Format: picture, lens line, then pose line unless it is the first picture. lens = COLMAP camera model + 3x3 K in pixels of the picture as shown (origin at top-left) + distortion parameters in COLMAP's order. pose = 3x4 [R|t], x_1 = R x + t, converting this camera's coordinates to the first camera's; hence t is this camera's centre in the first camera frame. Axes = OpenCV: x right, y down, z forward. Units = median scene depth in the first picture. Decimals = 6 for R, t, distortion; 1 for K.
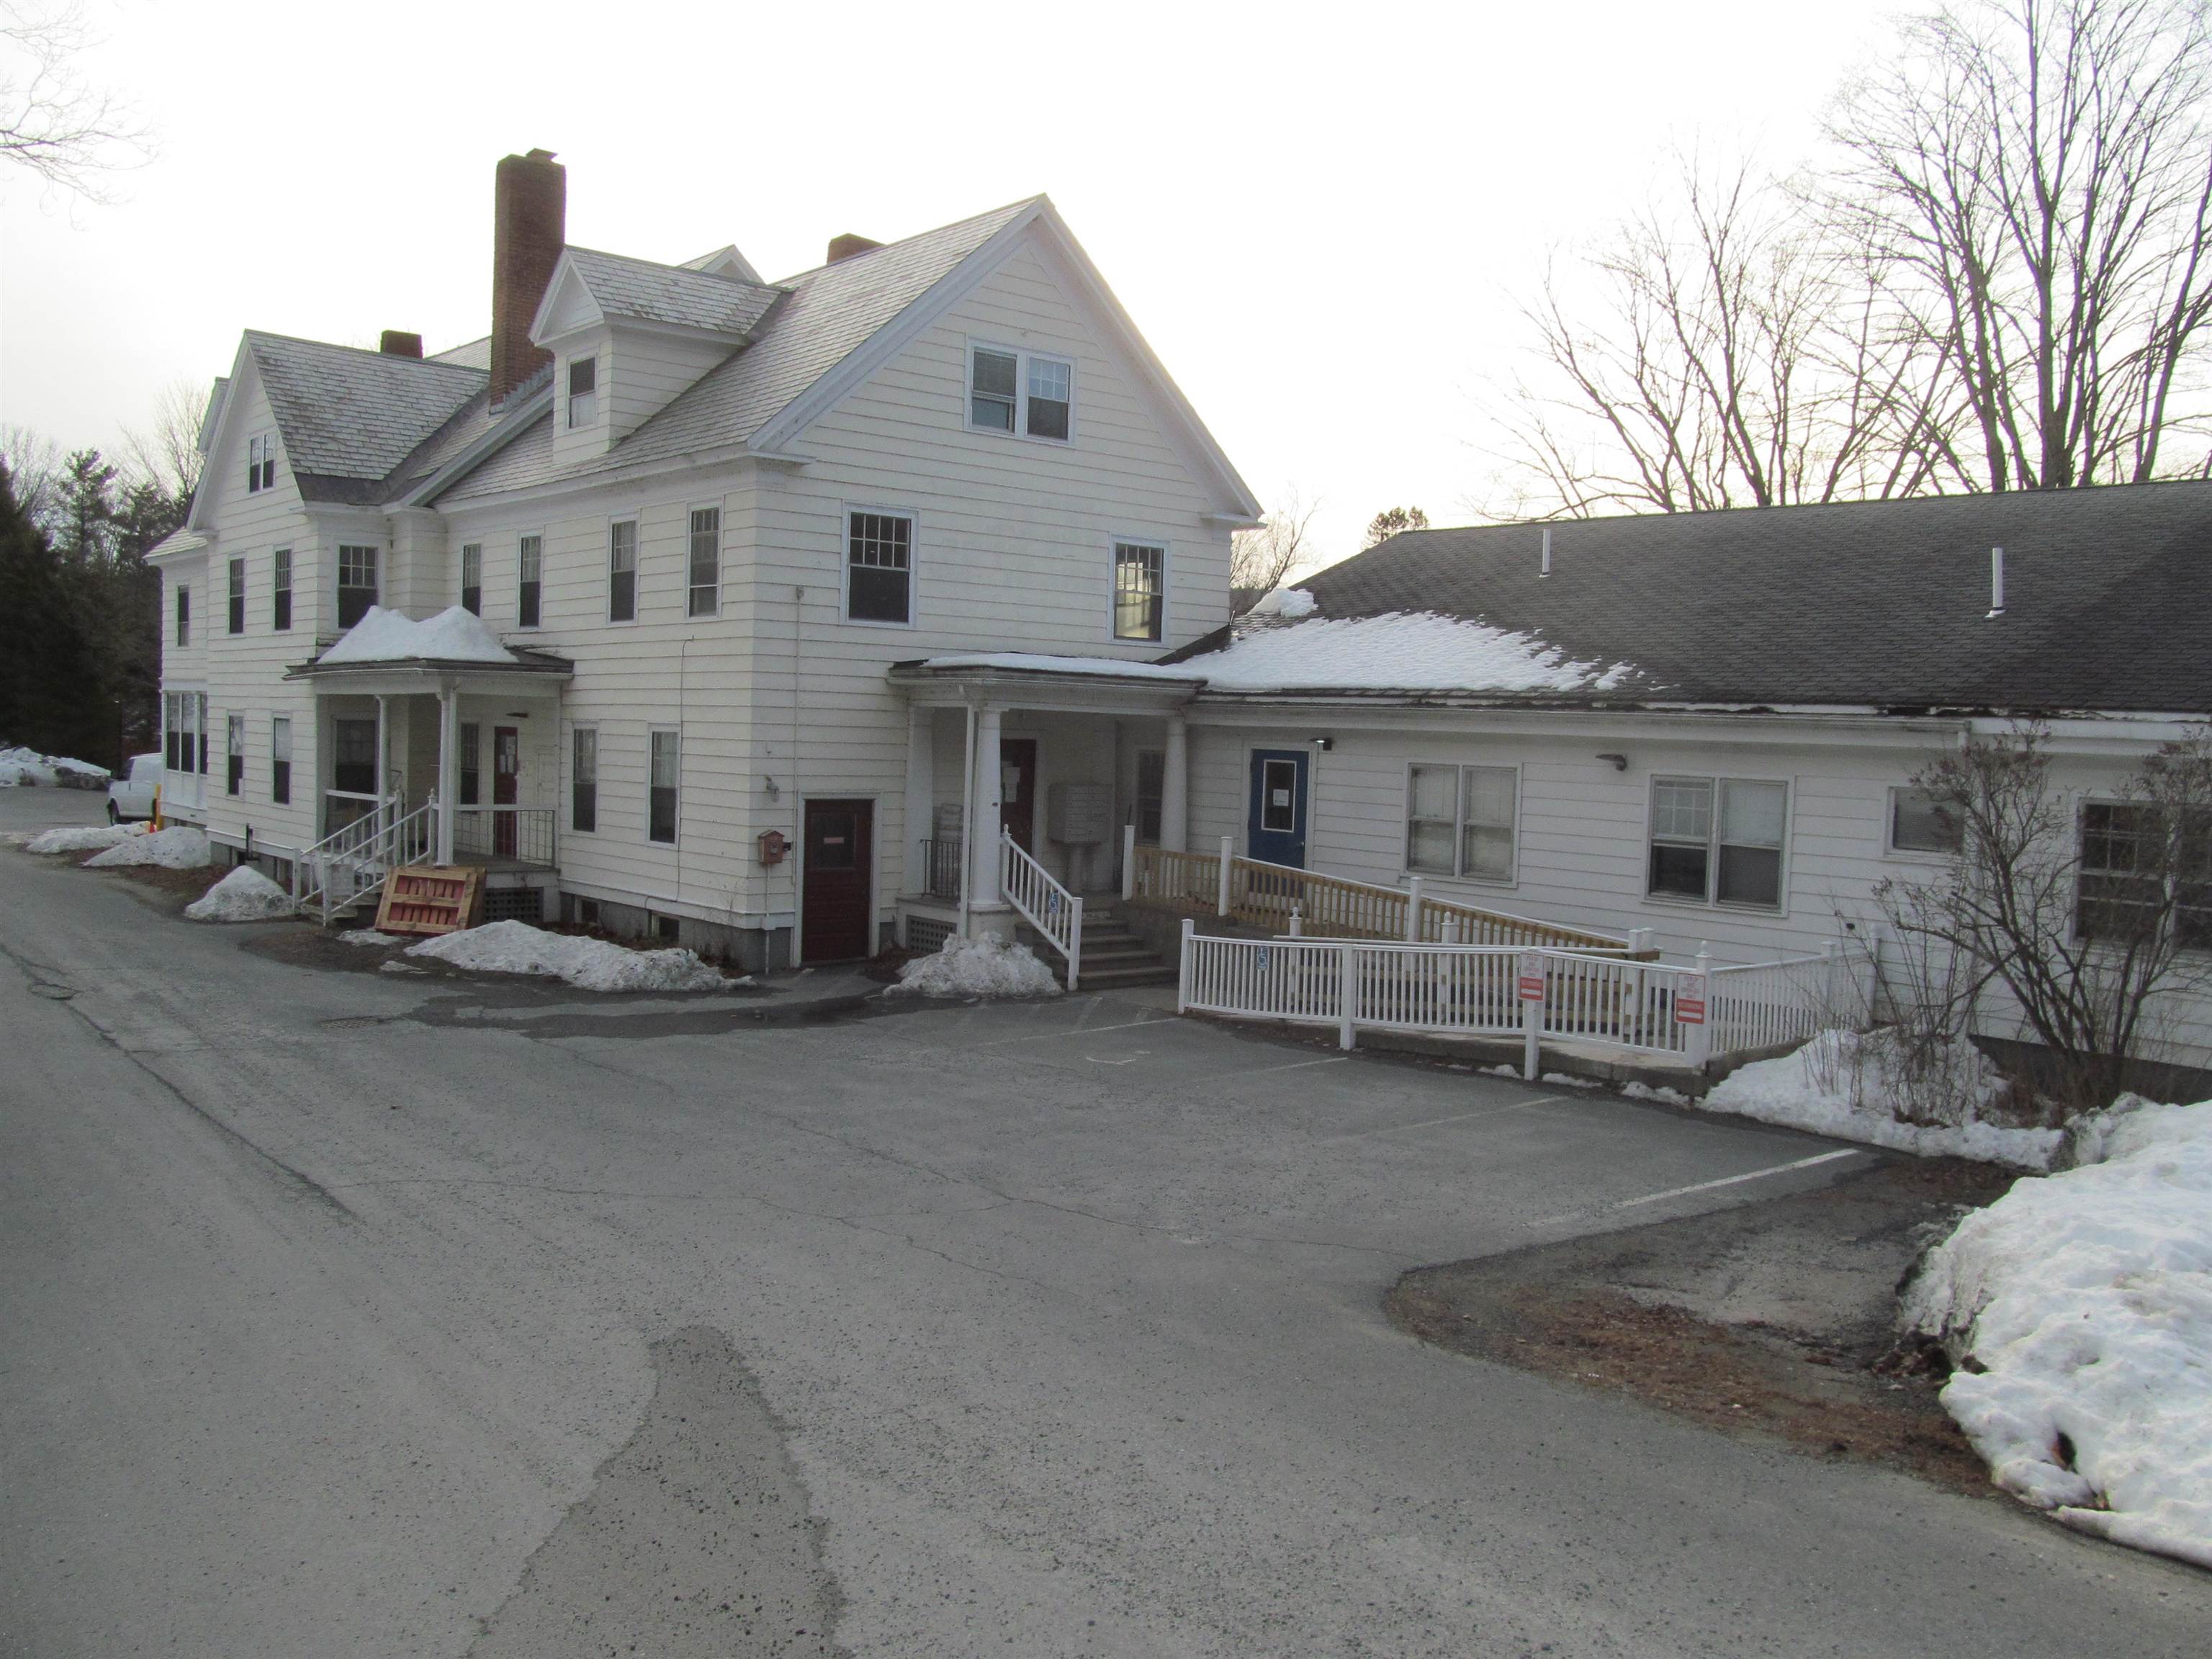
lens RADIAL K [[1868.3, 0, 1106.0], [0, 1868.3, 829.5], [0, 0, 1]] dist [-0.004987, 0.001049]
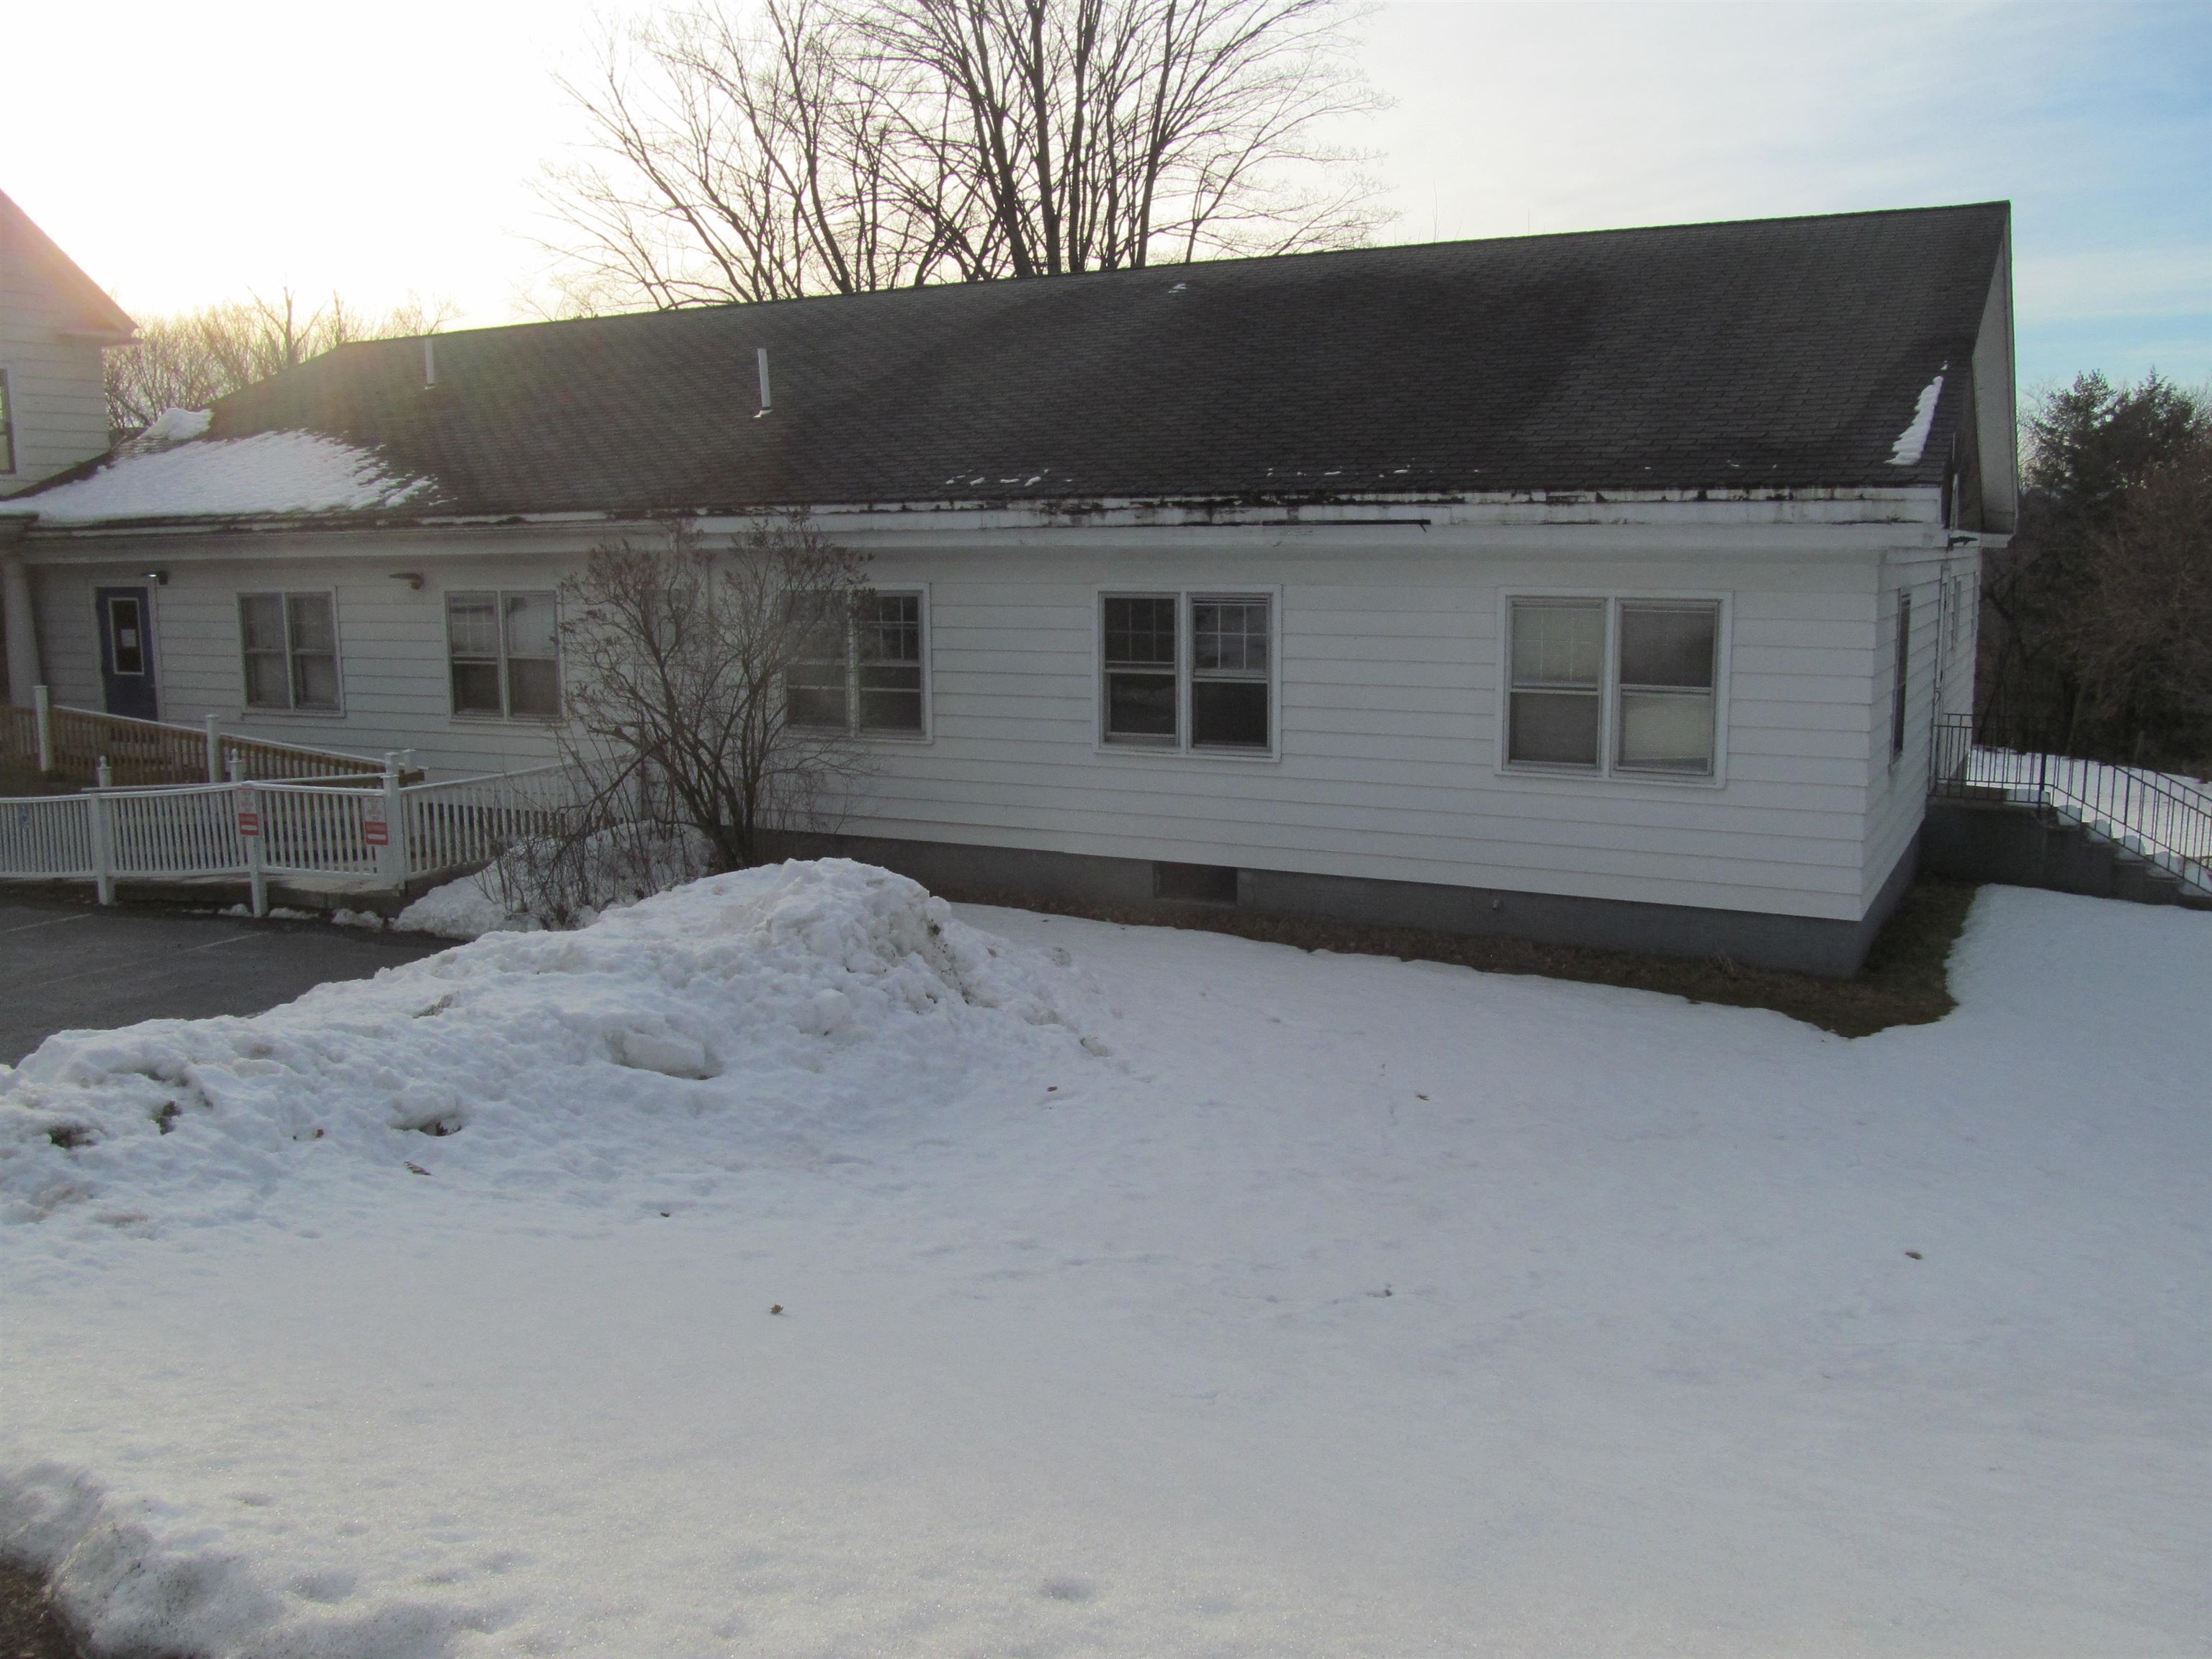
lens RADIAL K [[1848.1, 0, 1106.0], [0, 1848.1, 829.5], [0, 0, 1]] dist [-0.004886, 0.001681]
pose [[0.947105, -0.100698, 0.304717, 0.300685], [0.069715, 0.991380, 0.110931, 0.010774], [-0.313261, -0.083820, 0.945961, -0.037779]]
